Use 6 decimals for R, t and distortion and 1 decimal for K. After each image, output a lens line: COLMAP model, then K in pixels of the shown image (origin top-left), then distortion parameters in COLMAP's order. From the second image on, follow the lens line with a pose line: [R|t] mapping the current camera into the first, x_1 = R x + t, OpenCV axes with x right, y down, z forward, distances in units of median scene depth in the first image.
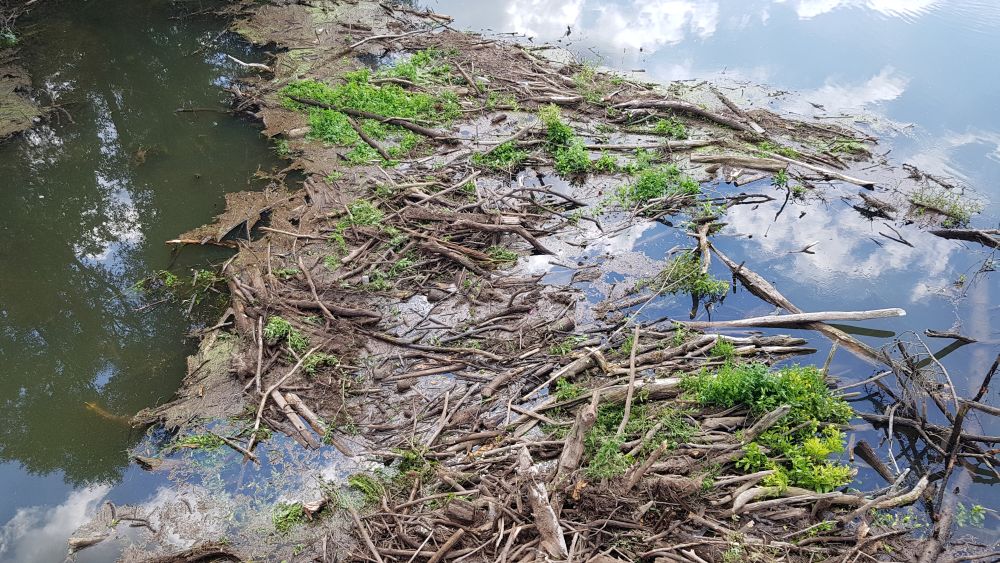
lens RADIAL K [[780.5, 0, 498.2], [0, 780.5, 277.8], [0, 0, 1]] dist [0.063871, -0.104650]
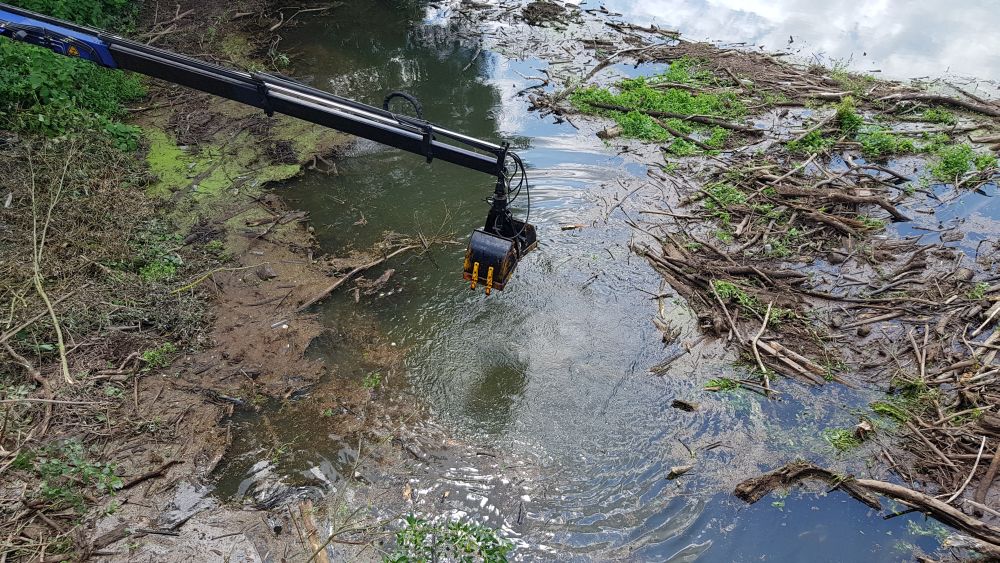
lens RADIAL K [[780.5, 0, 492.0], [0, 780.5, 277.4], [0, 0, 1]] dist [0.063871, -0.104650]
pose [[0.993929, -0.049848, 0.098085, -0.599413], [0.055353, 0.996993, -0.054225, 0.073918], [-0.095087, 0.059326, 0.993700, -0.057498]]
